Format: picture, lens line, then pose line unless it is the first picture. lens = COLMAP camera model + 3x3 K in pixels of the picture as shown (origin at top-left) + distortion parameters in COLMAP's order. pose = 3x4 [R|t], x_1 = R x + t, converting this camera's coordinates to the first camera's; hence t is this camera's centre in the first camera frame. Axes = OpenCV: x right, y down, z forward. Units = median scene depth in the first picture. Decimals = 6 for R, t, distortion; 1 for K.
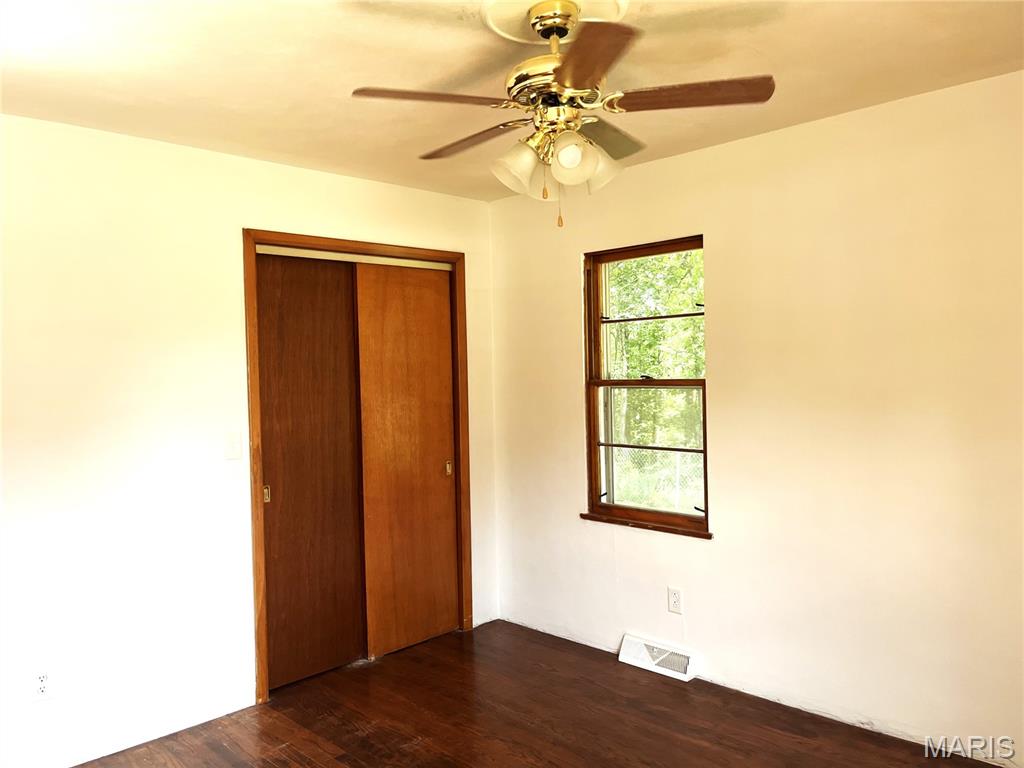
lens RADIAL K [[775.6, 0, 506.7], [0, 775.6, 388.3], [0, 0, 1]] dist [0.031952, -0.005119]
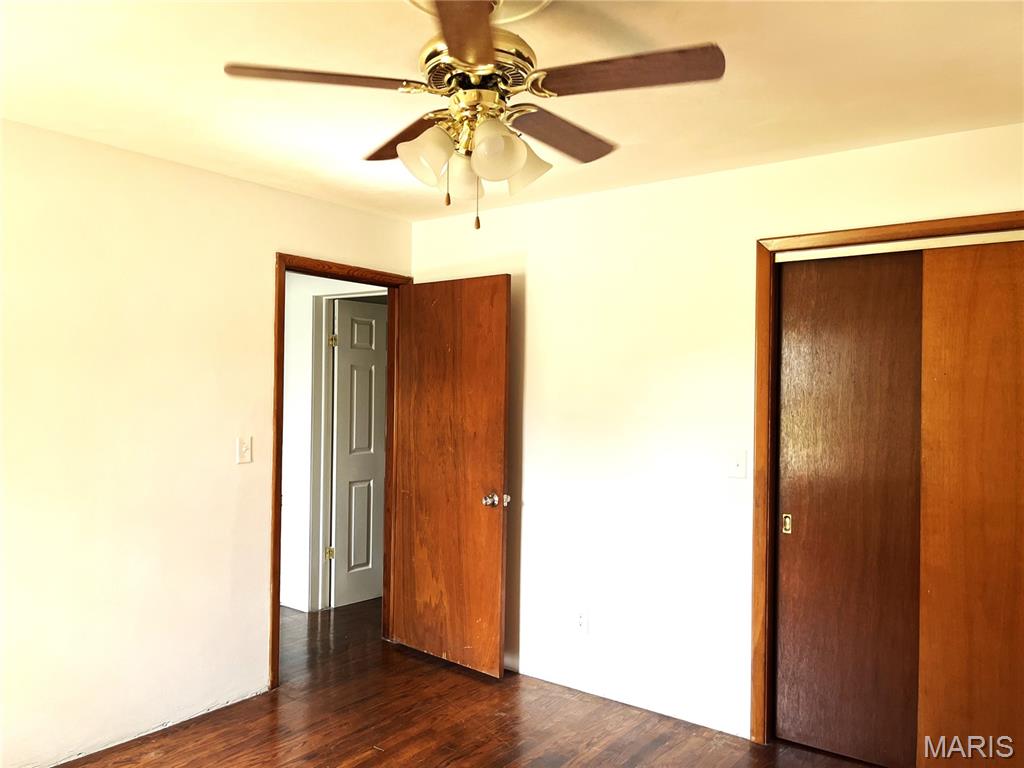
lens RADIAL K [[775.6, 0, 511.5], [0, 775.6, 382.3], [0, 0, 1]] dist [0.031952, -0.005119]
pose [[0.135678, 0.017452, -0.990599, 0.518953], [-0.036332, 0.999260, 0.012628, -0.028692], [0.990087, 0.034277, 0.136211, 0.512498]]
